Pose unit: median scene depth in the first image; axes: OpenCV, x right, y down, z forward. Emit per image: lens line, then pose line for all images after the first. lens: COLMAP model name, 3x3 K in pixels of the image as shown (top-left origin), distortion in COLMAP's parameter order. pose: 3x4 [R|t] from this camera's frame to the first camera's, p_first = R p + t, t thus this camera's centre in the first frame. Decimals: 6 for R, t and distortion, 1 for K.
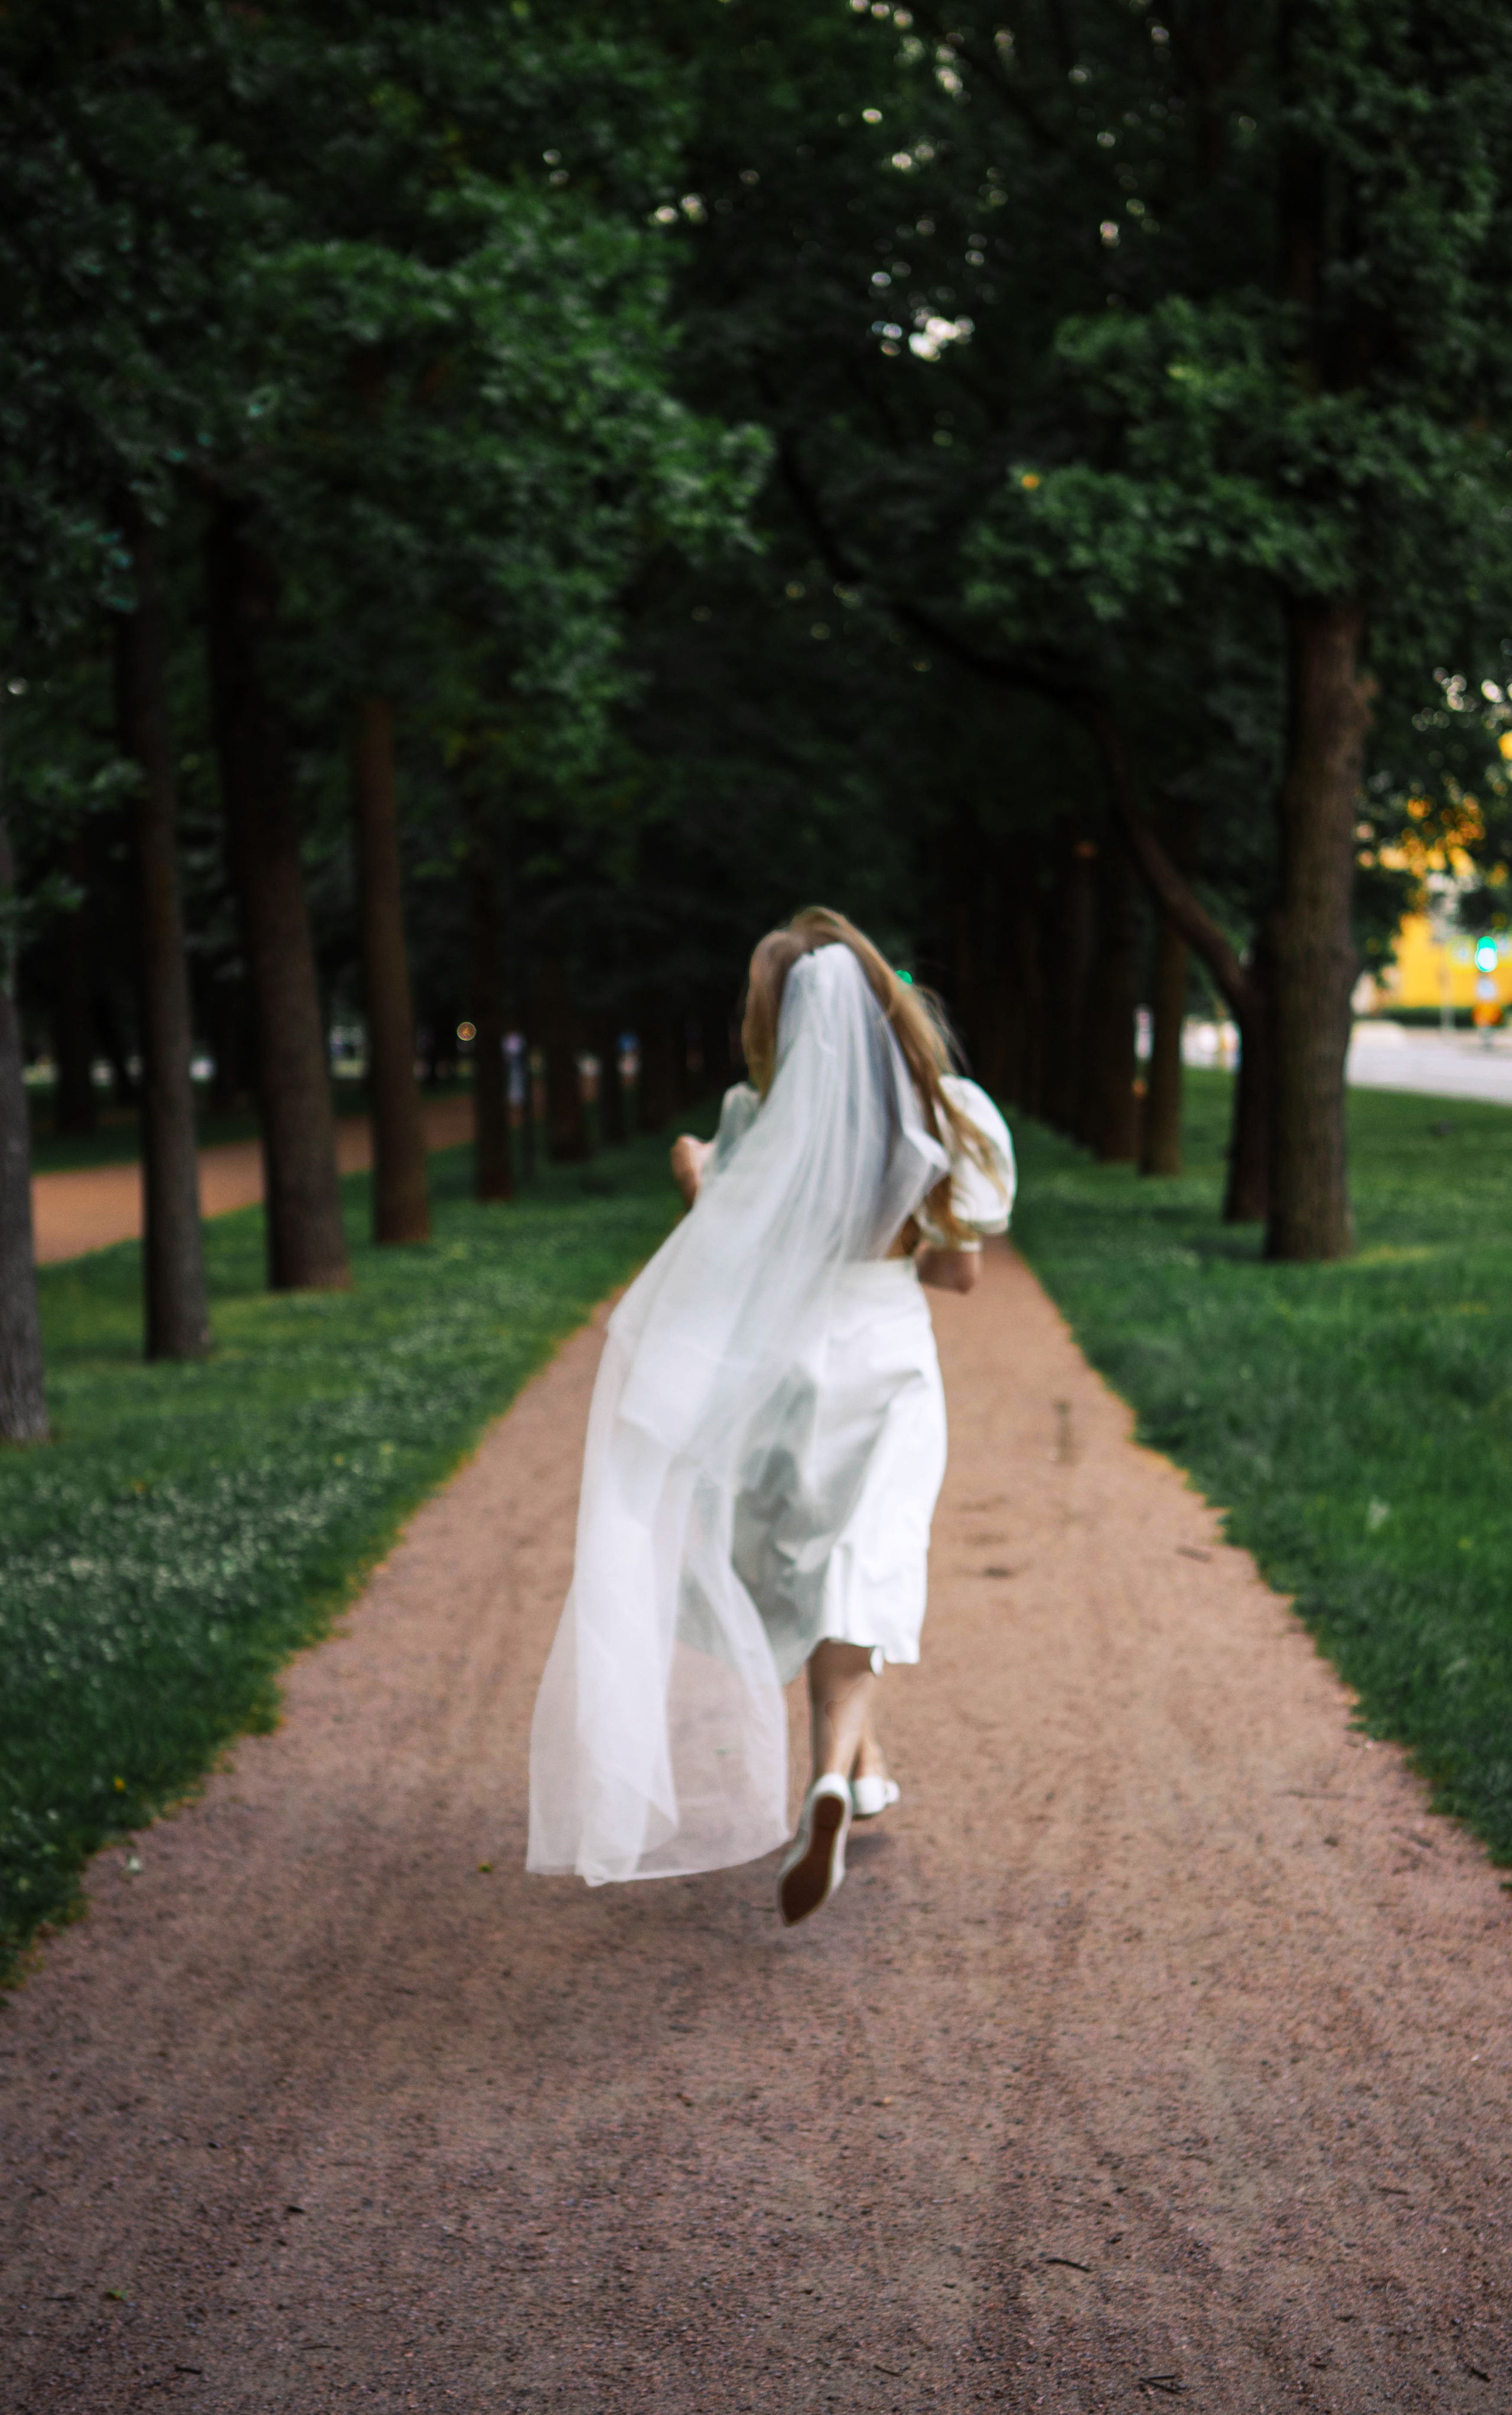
lens RADIAL K [[3395.1, 0, 753.2], [0, 3395.1, 1224.2], [0, 0, 1]] dist [0.045549, 0.000000]
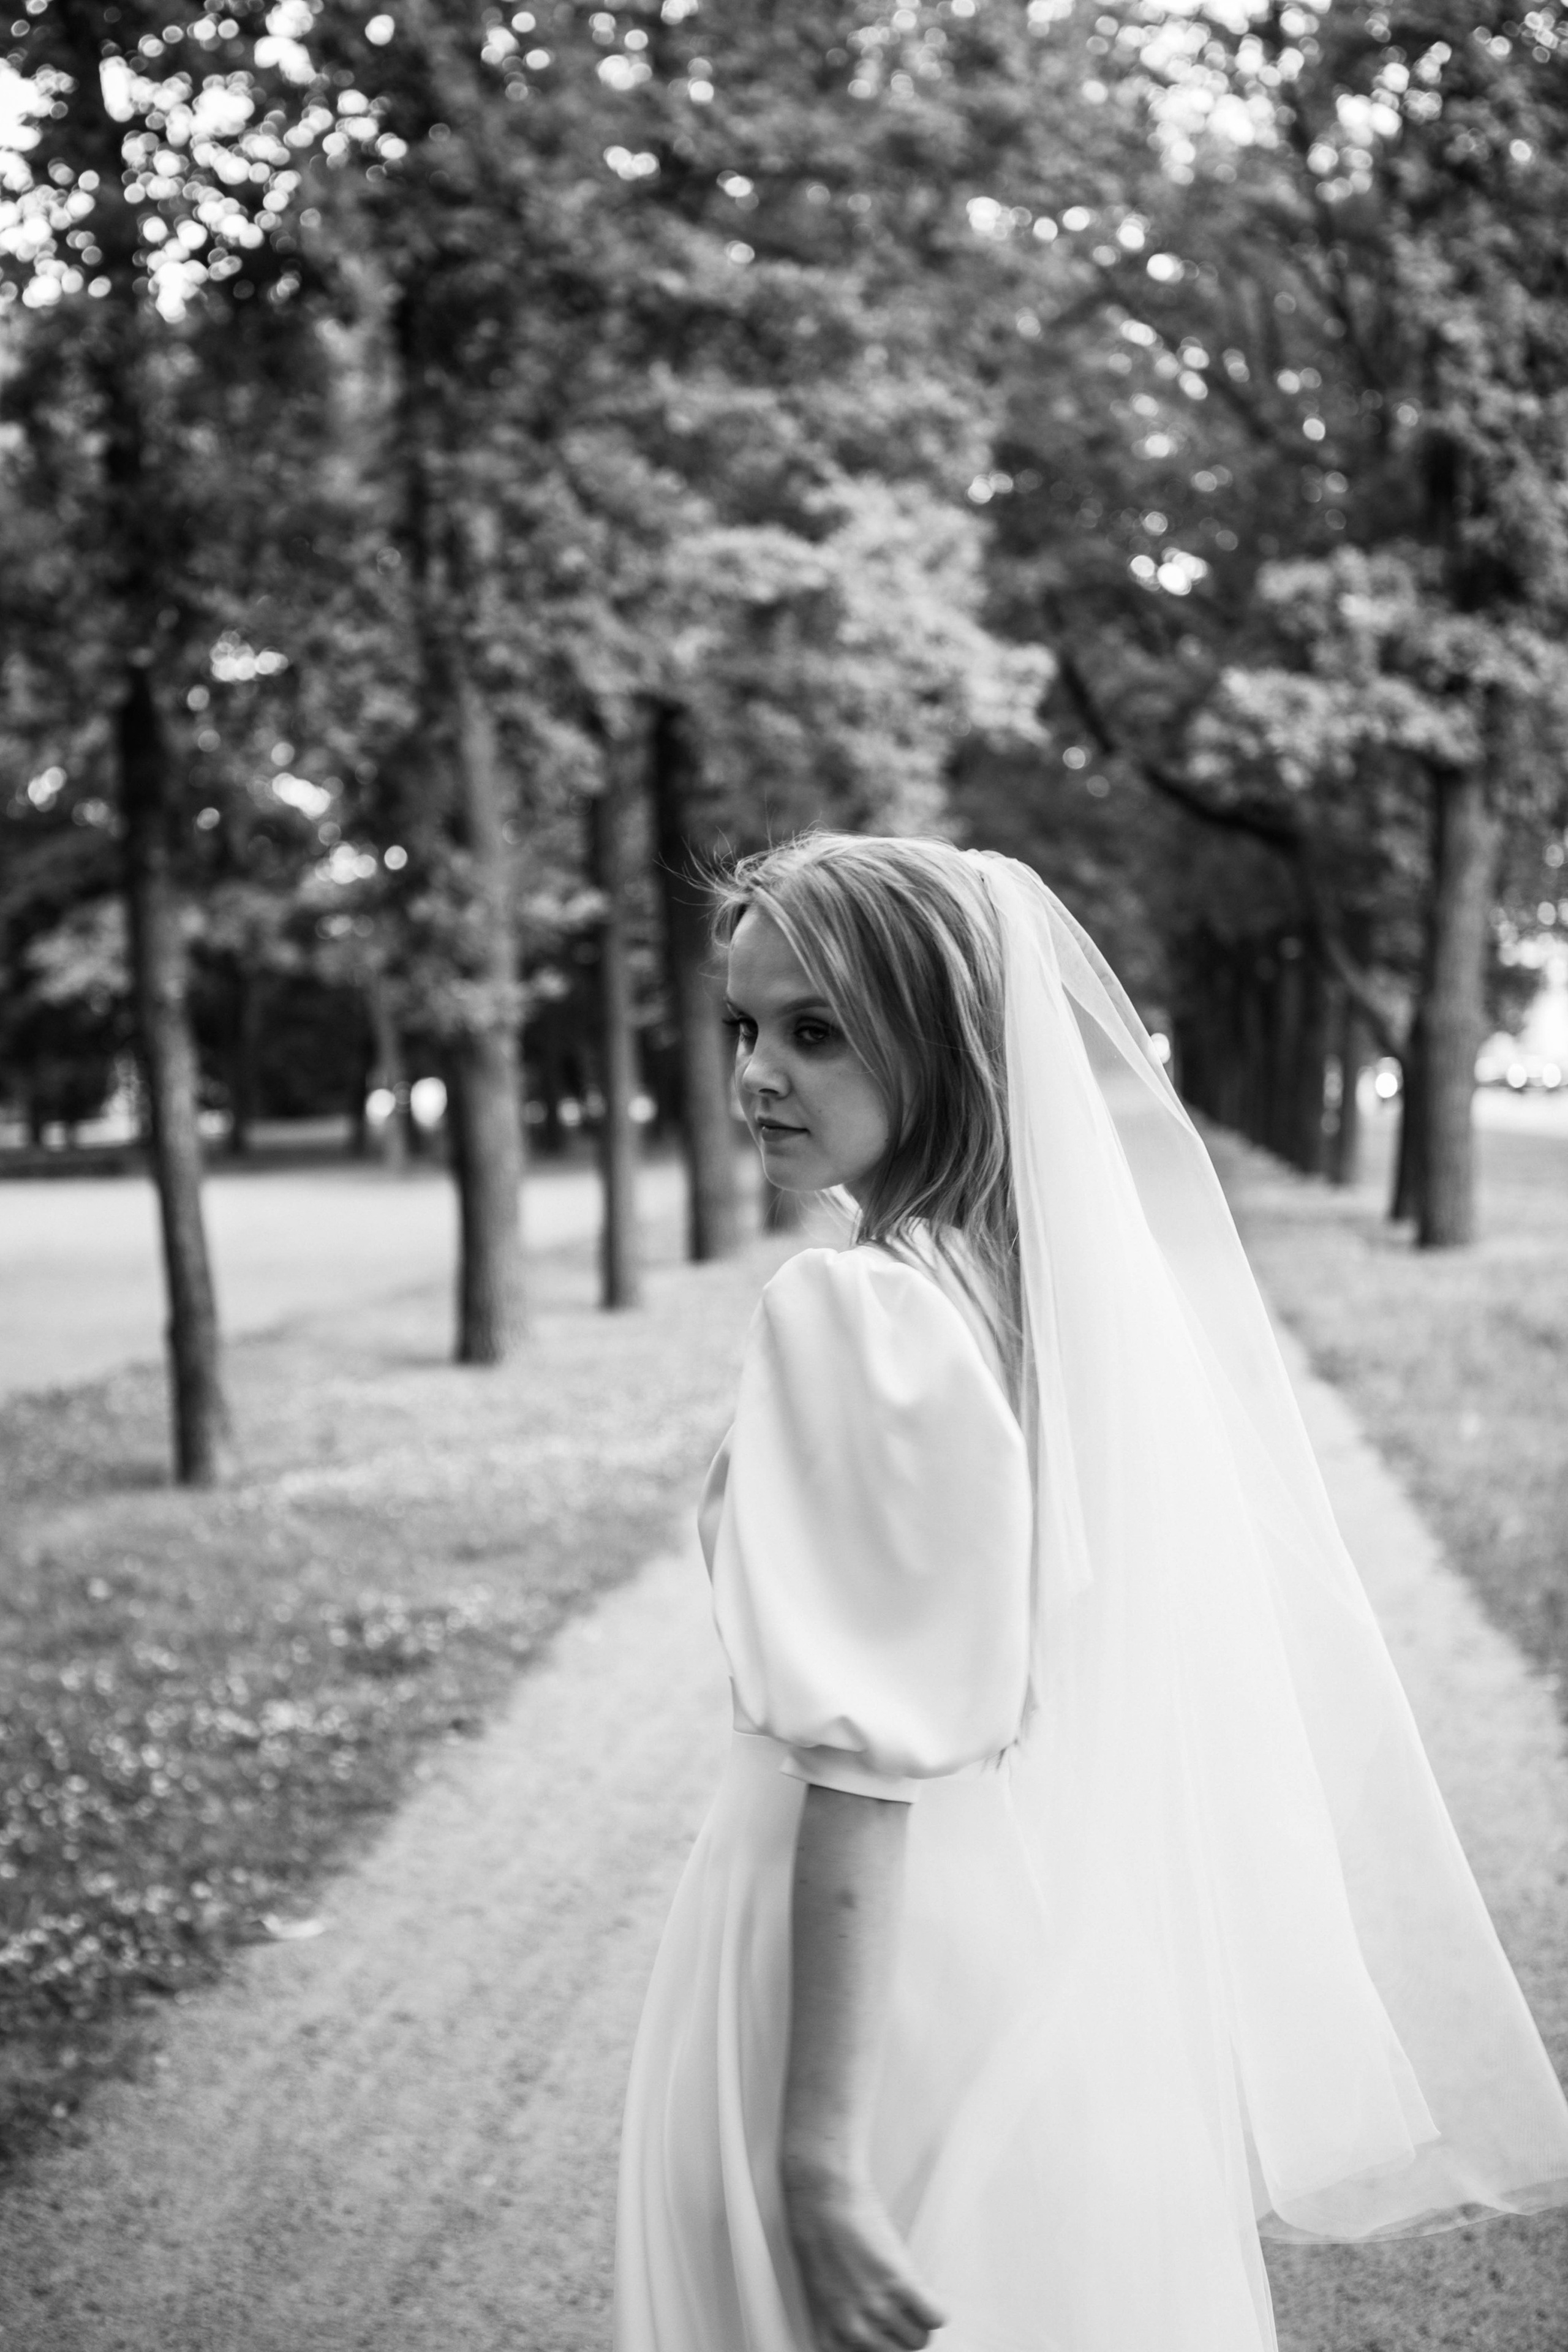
lens RADIAL K [[2923.6, 0, 783.5], [0, 2923.6, 1168.3], [0, 0, 1]] dist [-0.015080, 0.000000]
pose [[0.993547, 0.006508, -0.113237, 0.032567], [-0.009768, 0.999553, -0.028262, 0.013400], [0.113002, 0.029185, 0.993166, -0.192342]]
